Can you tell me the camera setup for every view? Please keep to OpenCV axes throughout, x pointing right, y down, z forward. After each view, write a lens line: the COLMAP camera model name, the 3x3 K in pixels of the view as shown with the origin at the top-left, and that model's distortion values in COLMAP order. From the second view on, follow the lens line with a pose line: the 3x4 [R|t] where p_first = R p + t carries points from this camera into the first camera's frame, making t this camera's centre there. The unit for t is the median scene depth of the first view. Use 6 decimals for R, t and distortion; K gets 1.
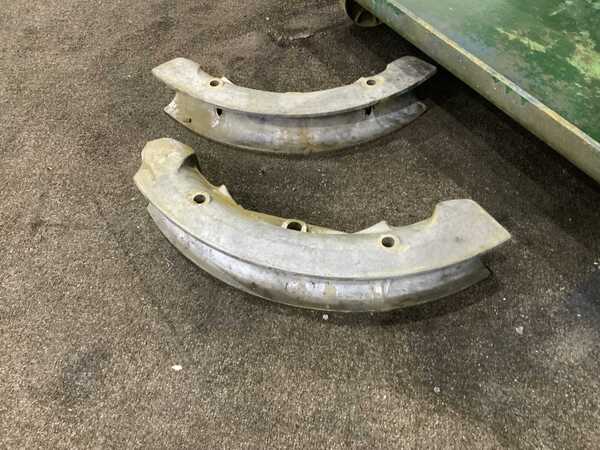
lens RADIAL K [[495.6, 0, 300.0], [0, 495.6, 225.0], [0, 0, 1]] dist [0.097861, -0.166076]
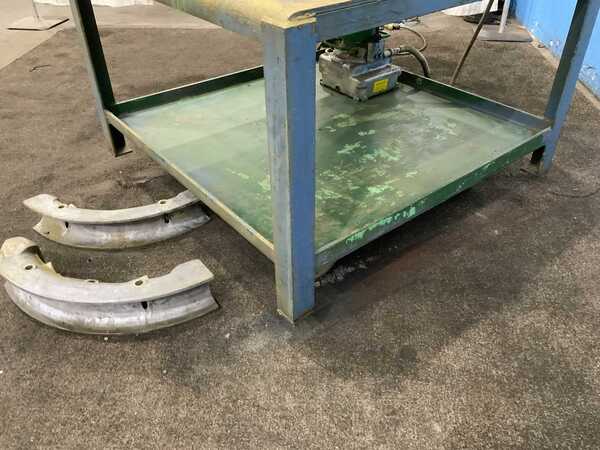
lens RADIAL K [[495.6, 0, 300.0], [0, 495.6, 225.0], [0, 0, 1]] dist [0.097861, -0.166076]
pose [[0.996297, -0.041981, 0.075029, 0.509363], [0.063478, 0.947760, -0.312605, 0.349222], [-0.057986, 0.316210, 0.946915, -0.582111]]
